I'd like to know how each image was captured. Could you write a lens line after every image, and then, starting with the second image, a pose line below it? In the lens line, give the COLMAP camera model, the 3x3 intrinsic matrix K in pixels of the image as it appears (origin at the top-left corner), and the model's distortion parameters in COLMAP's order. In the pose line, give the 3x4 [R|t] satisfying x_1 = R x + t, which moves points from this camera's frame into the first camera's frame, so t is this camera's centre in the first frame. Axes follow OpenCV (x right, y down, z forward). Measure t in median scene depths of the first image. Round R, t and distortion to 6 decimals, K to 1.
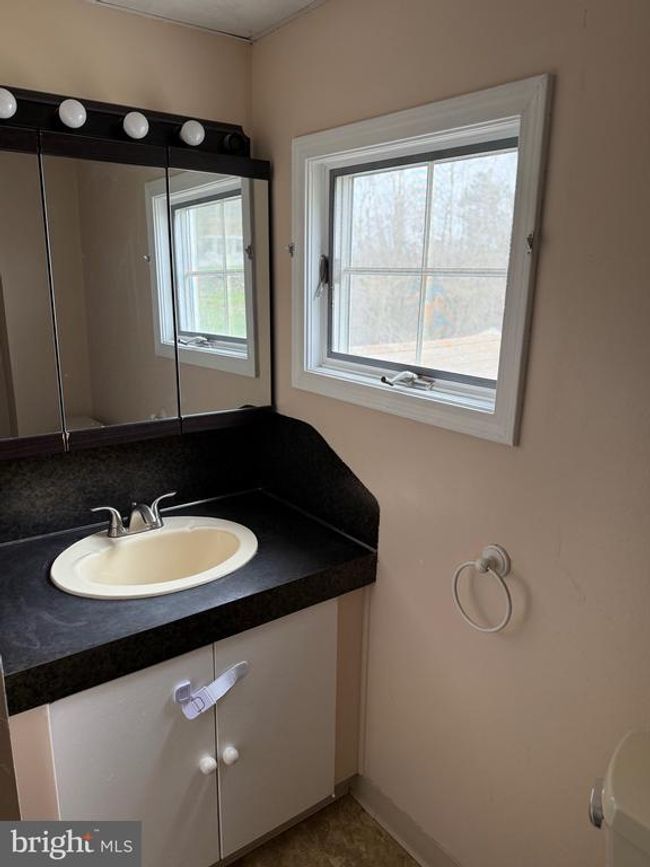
lens RADIAL K [[641.6, 0, 325.0], [0, 641.6, 433.5], [0, 0, 1]] dist [0.072550, -0.073575]
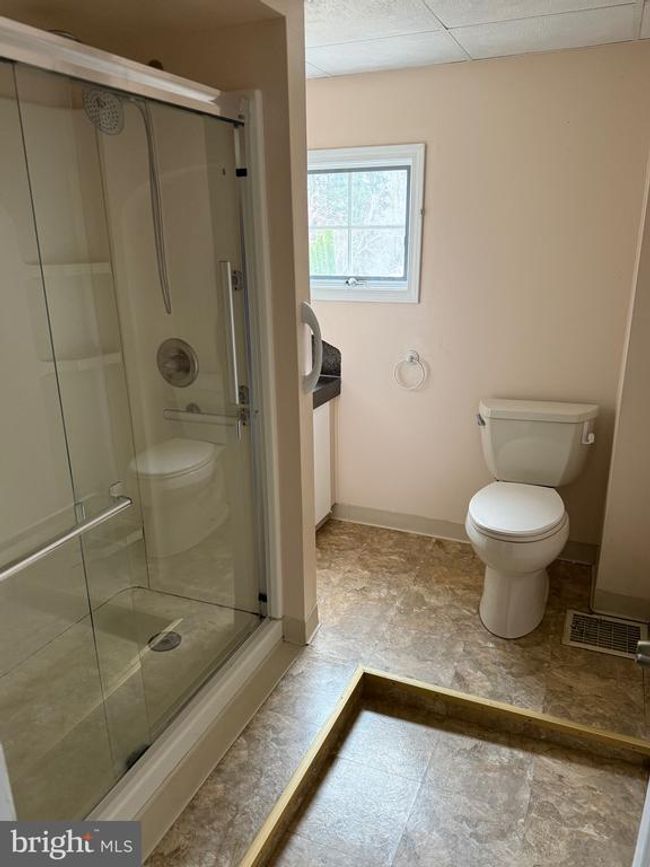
lens RADIAL K [[641.6, 0, 325.0], [0, 641.6, 433.5], [0, 0, 1]] dist [0.072550, -0.073575]
pose [[0.872585, -0.170283, 0.457820, -0.965817], [0.145718, 0.985337, 0.088757, 0.193837], [-0.466221, -0.010735, 0.884603, -0.754045]]
